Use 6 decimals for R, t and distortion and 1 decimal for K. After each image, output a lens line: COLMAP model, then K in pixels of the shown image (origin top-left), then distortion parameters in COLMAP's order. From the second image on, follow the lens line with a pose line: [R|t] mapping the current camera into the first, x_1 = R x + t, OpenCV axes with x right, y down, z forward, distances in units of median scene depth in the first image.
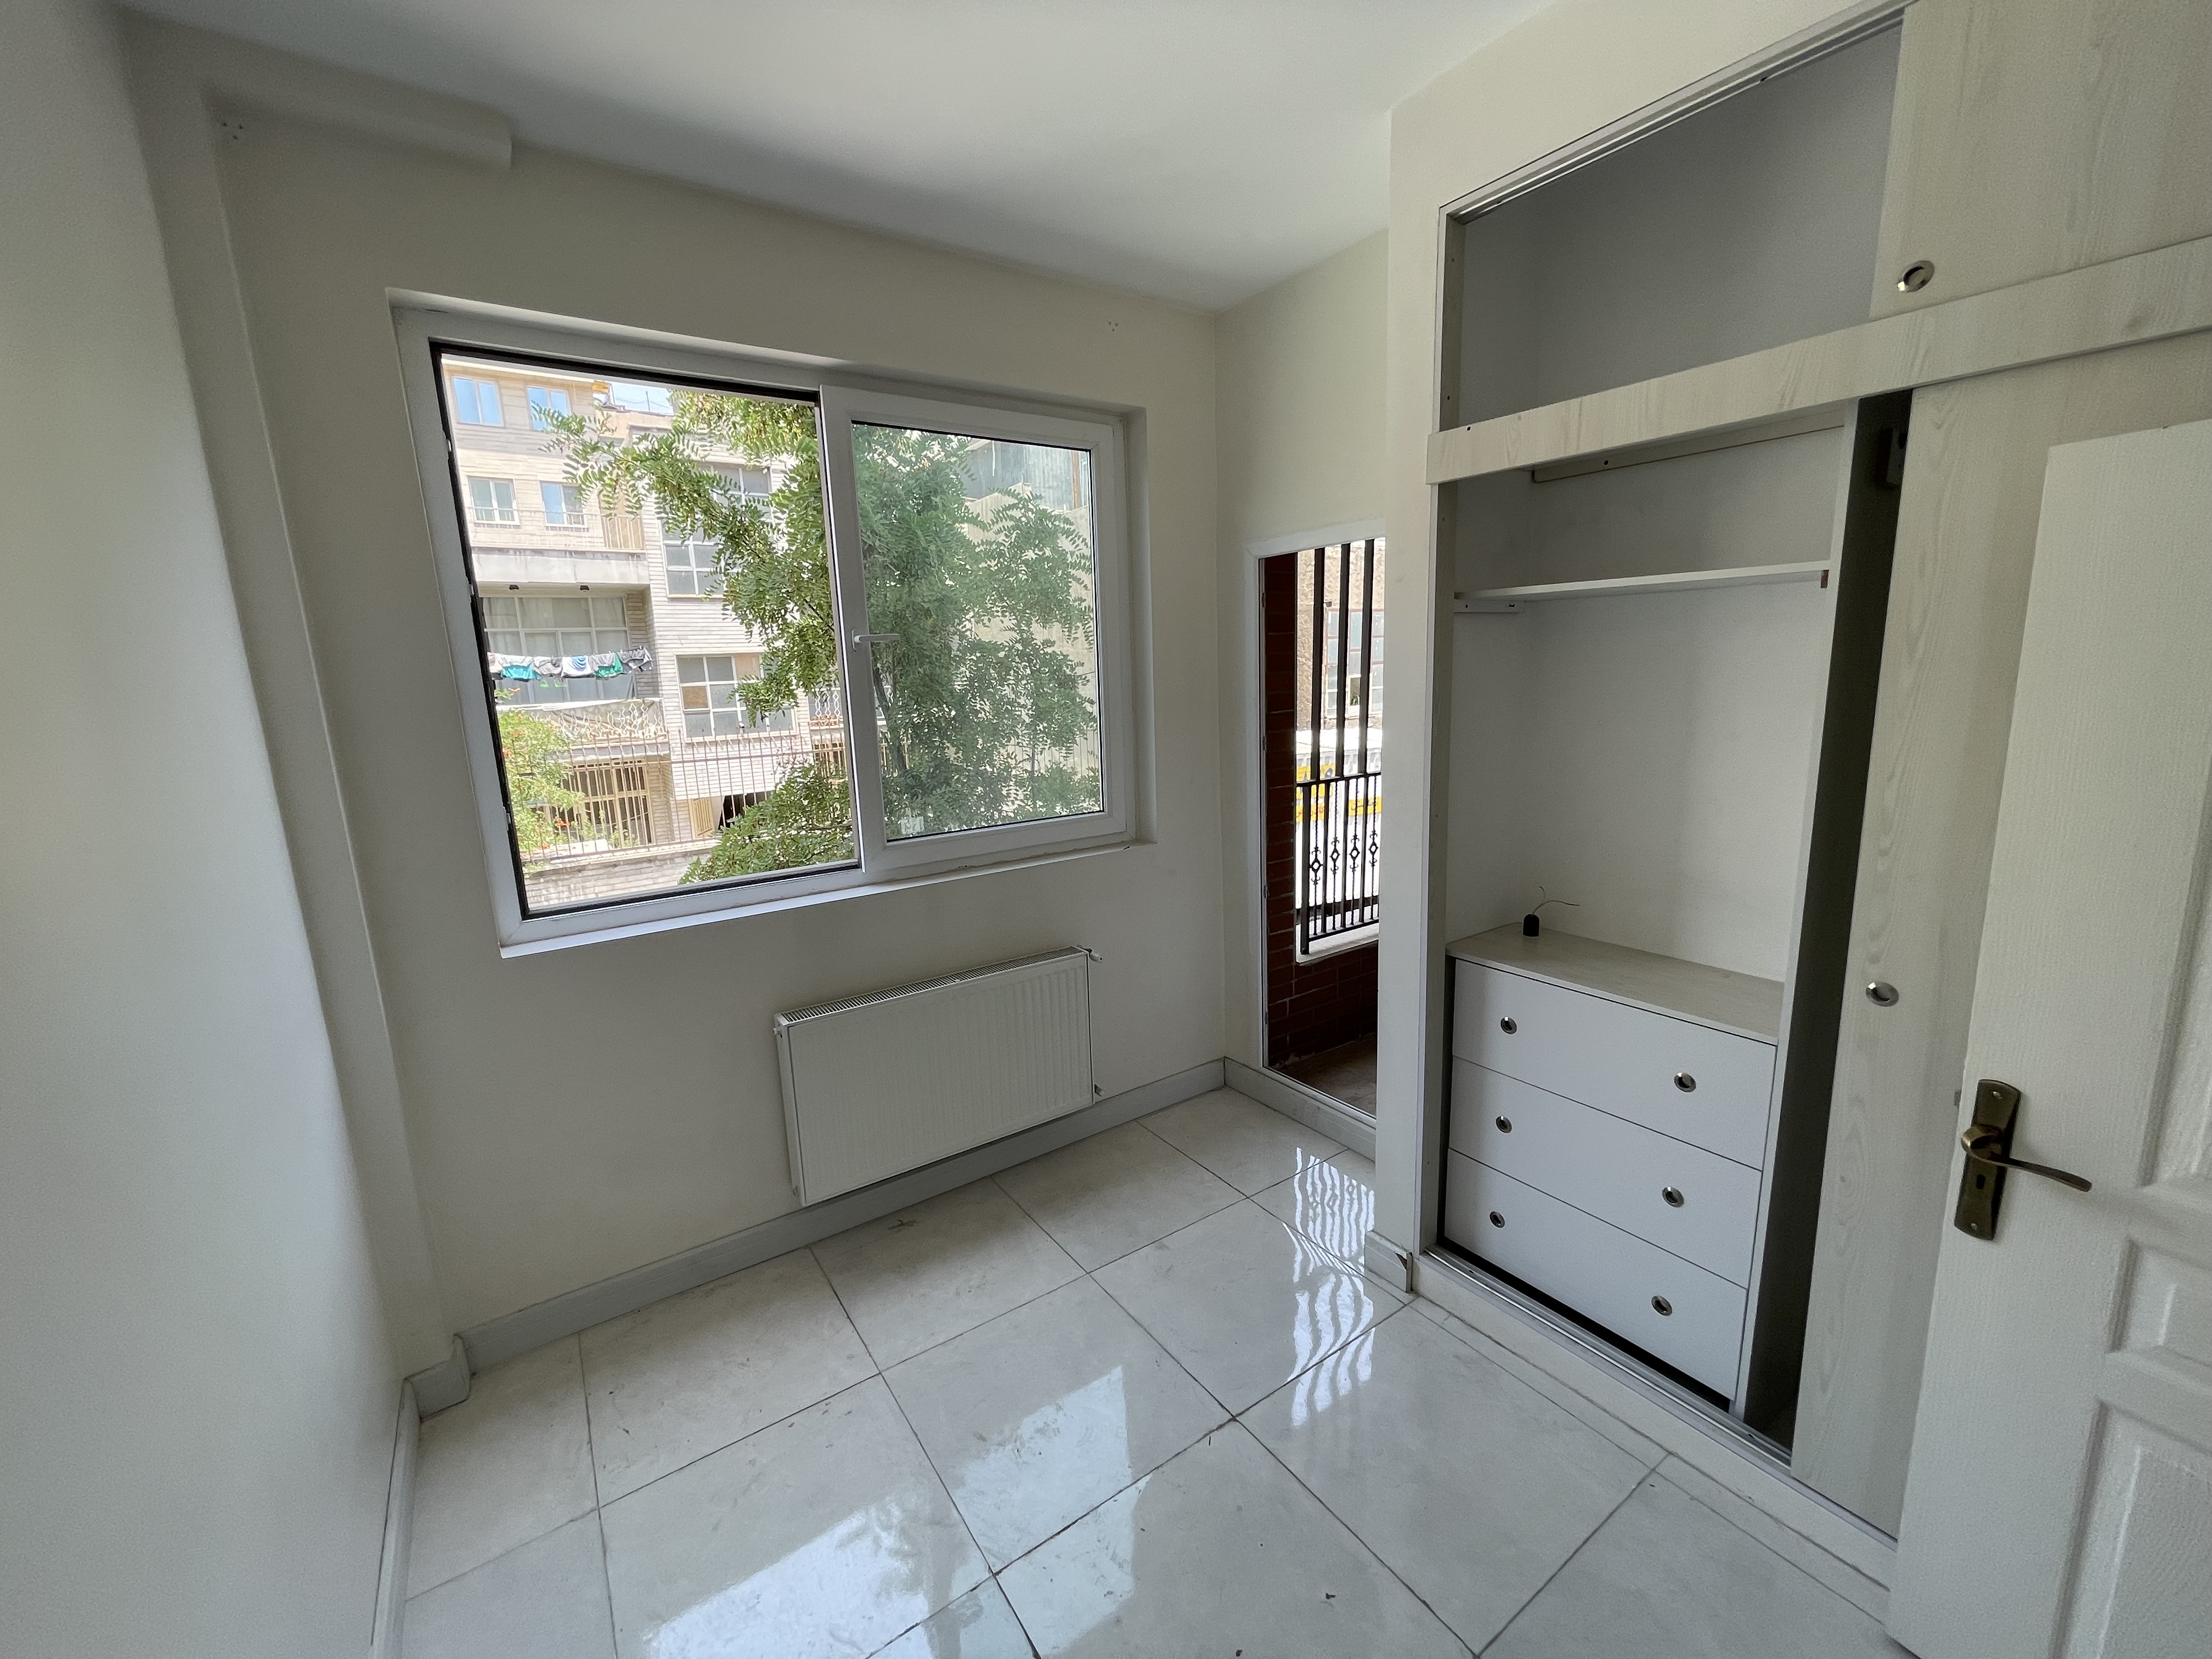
lens RADIAL K [[892.1, 0, 1100.7], [0, 892.1, 834.5], [0, 0, 1]] dist [-0.000845, 0.000158]
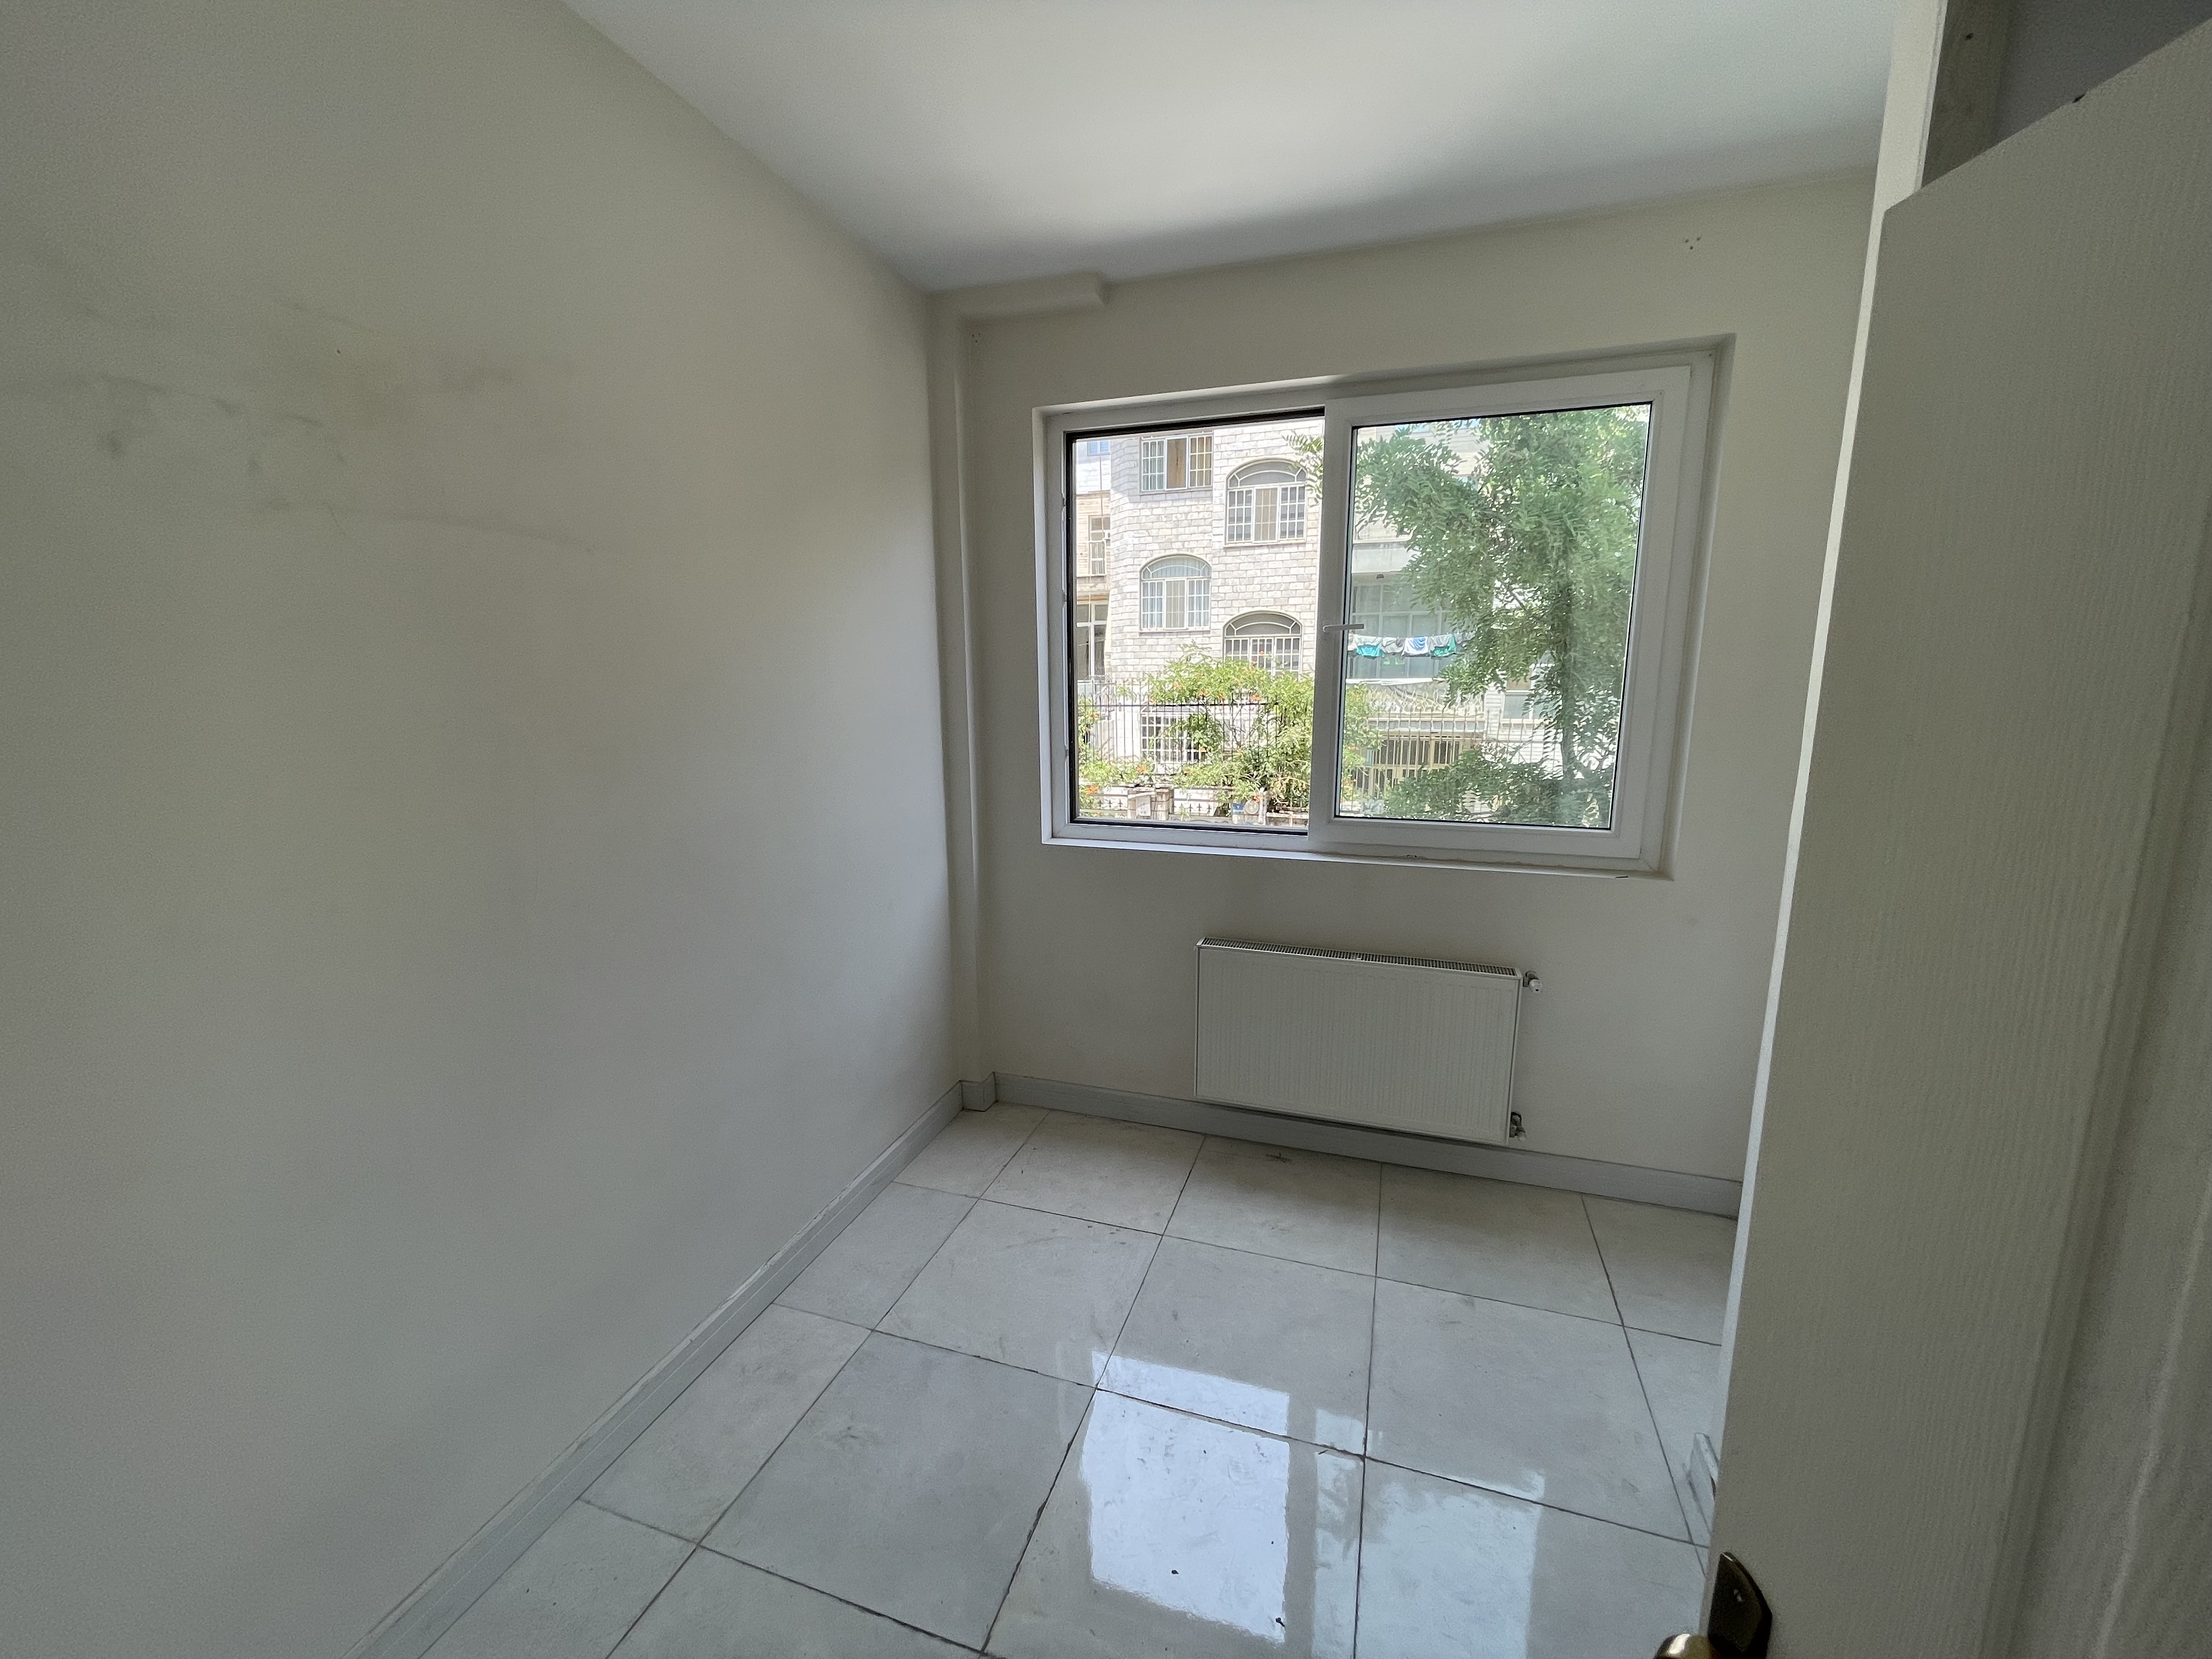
lens RADIAL K [[892.1, 0, 1100.7], [0, 892.1, 834.5], [0, 0, 1]] dist [-0.000845, 0.000158]
pose [[0.608209, 0.177596, -0.773655, 0.454253], [-0.161042, 0.981988, 0.098817, -0.034443], [0.777269, 0.064489, 0.625854, 0.111520]]
